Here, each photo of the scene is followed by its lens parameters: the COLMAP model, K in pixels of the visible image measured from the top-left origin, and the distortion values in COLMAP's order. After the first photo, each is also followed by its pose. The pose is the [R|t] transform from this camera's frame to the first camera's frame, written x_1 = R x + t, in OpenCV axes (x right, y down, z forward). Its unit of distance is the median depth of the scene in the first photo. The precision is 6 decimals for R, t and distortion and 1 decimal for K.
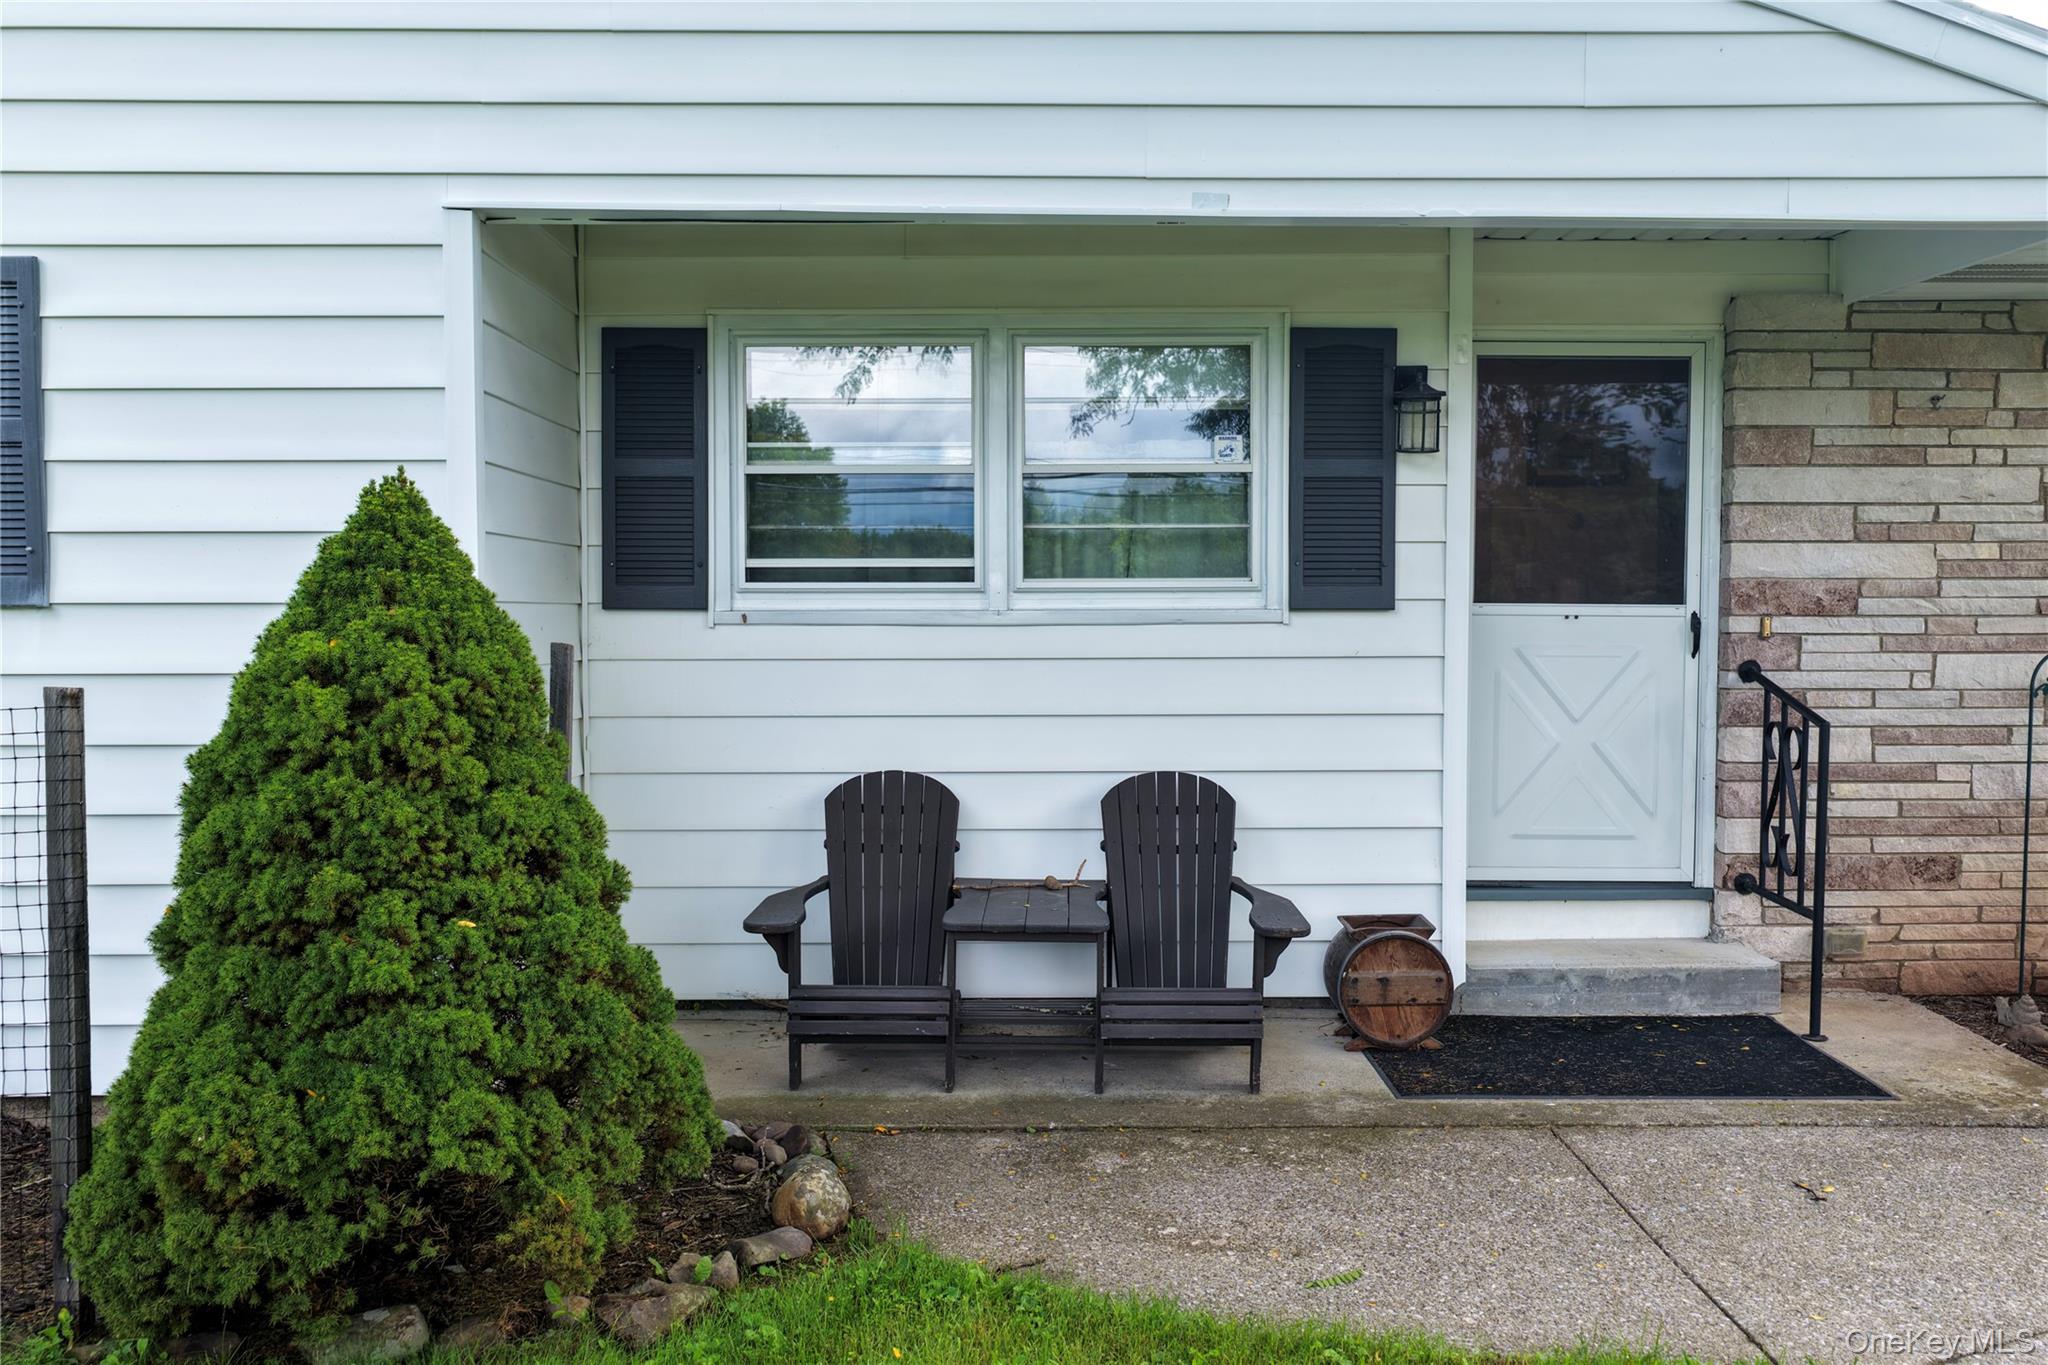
lens RADIAL K [[1651.6, 0, 1022.7], [0, 1651.6, 682.7], [0, 0, 1]] dist [0.007410, 0.004104]
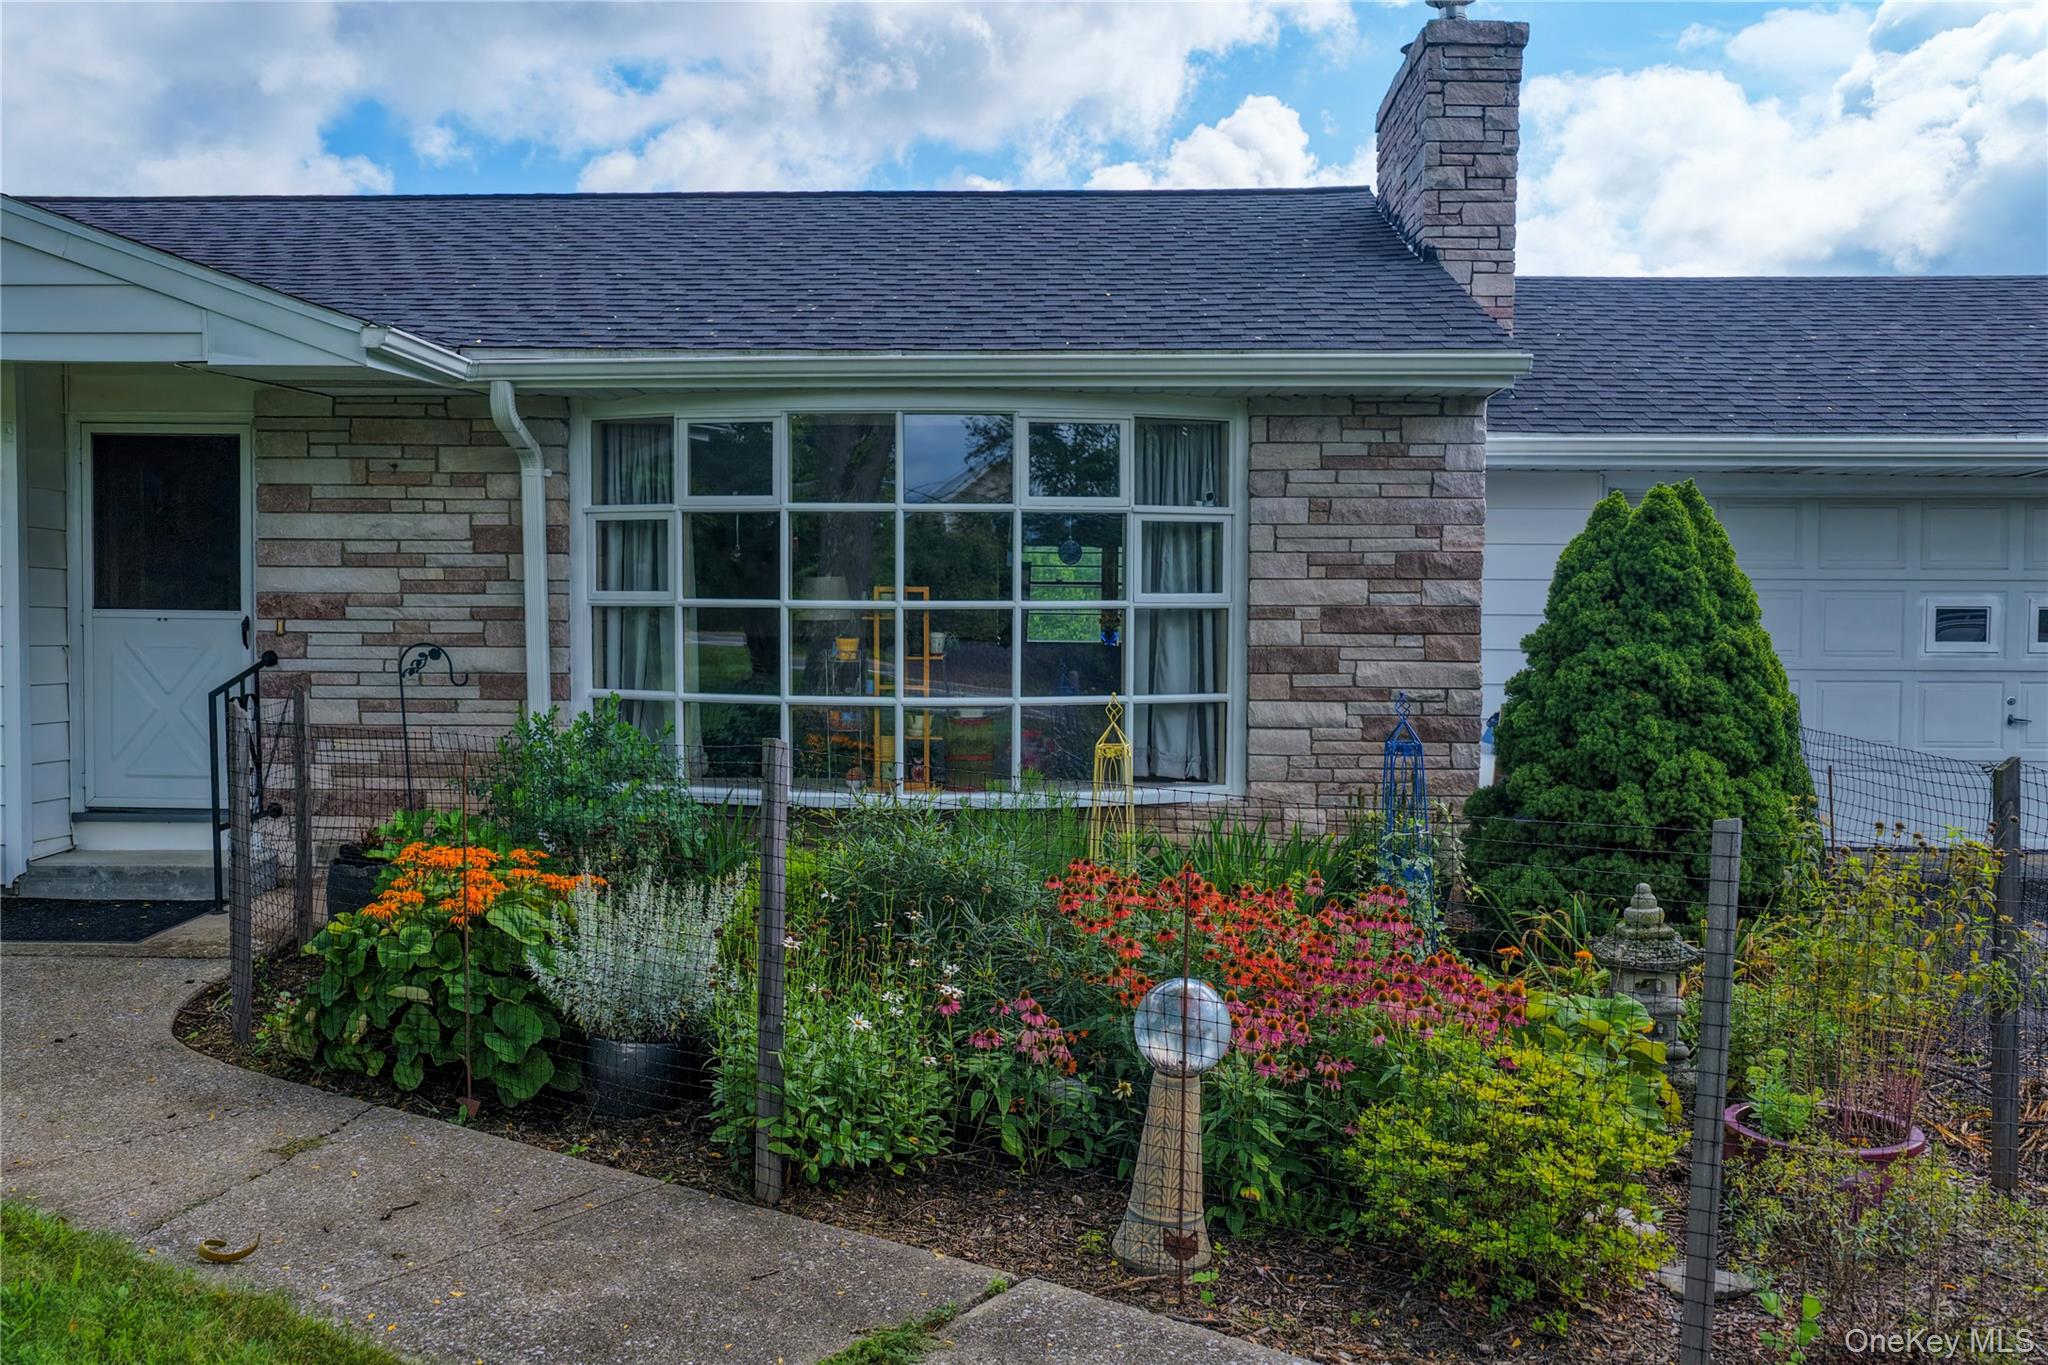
lens RADIAL K [[1651.6, 0, 1025.5], [0, 1651.6, 681.7], [0, 0, 1]] dist [0.007410, 0.004104]
pose [[0.999184, 0.006293, -0.039905, 1.138729], [-0.006363, 0.999978, -0.001620, 0.010930], [0.039894, 0.001872, 0.999202, -0.378338]]
